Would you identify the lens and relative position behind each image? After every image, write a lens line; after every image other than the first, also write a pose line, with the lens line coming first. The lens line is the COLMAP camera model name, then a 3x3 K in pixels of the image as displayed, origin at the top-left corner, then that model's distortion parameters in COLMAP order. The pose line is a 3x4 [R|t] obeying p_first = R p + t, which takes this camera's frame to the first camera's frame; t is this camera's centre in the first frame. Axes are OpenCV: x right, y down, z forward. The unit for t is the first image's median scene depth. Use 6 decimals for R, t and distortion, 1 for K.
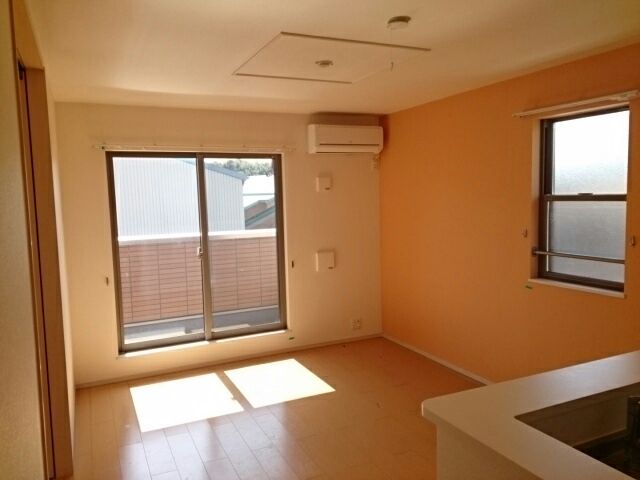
lens RADIAL K [[510.2, 0, 320.0], [0, 510.2, 240.0], [0, 0, 1]] dist [0.117097, -0.155567]
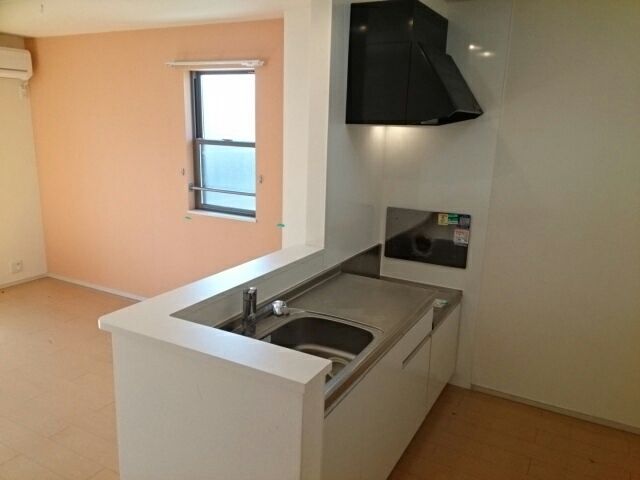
lens RADIAL K [[510.2, 0, 320.0], [0, 510.2, 240.0], [0, 0, 1]] dist [0.117097, -0.155567]
pose [[0.814623, -0.088407, 0.573213, -0.029115], [0.008241, 0.989979, 0.140974, -0.021971], [-0.579932, -0.110117, 0.807188, -0.128728]]
